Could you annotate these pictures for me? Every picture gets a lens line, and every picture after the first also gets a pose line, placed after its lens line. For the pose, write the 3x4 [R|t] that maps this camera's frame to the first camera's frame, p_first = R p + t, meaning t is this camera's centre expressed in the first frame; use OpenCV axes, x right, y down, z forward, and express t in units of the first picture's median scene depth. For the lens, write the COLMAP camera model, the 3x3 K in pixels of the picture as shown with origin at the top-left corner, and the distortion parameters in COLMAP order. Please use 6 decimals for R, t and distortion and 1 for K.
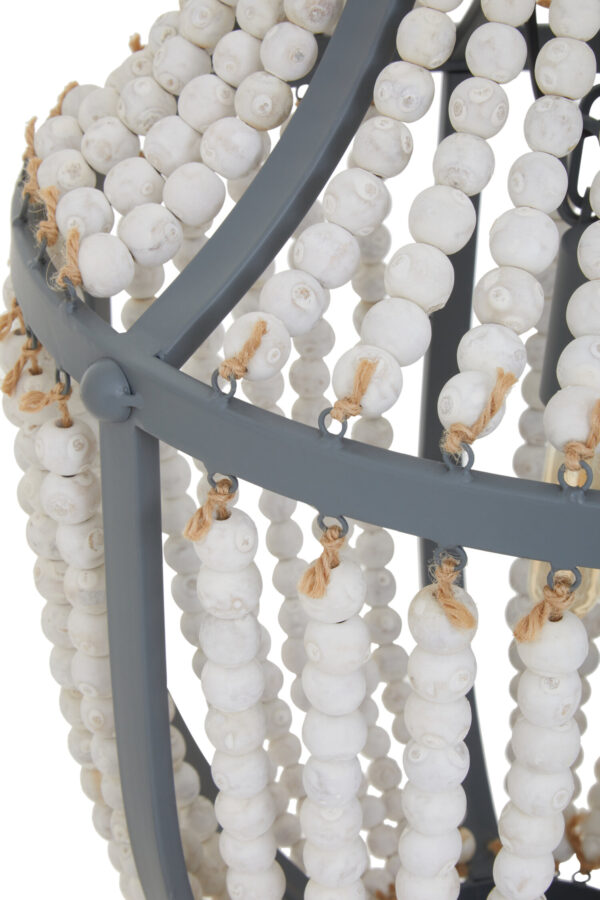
lens RADIAL K [[2535.7, 0, 300.0], [0, 2535.7, 450.0], [0, 0, 1]] dist [-0.083651, -0.542517]
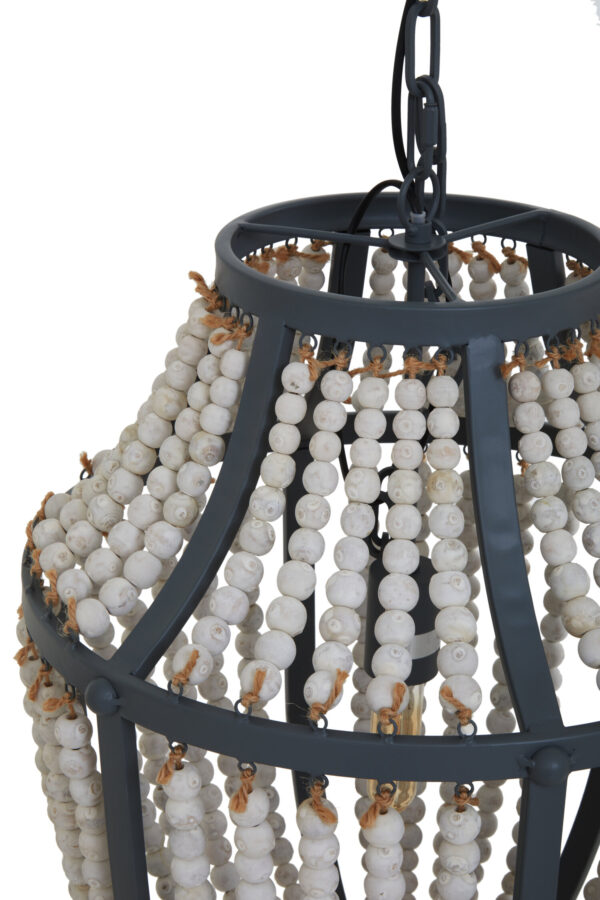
lens RADIAL K [[2236.2, 0, 300.0], [0, 2236.2, 450.0], [0, 0, 1]] dist [-0.055116, 0.077962]
pose [[0.994736, -0.075795, 0.068961, -0.036526], [0.082214, 0.992022, -0.095566, -0.033479], [-0.061167, 0.100732, 0.993032, -0.470202]]
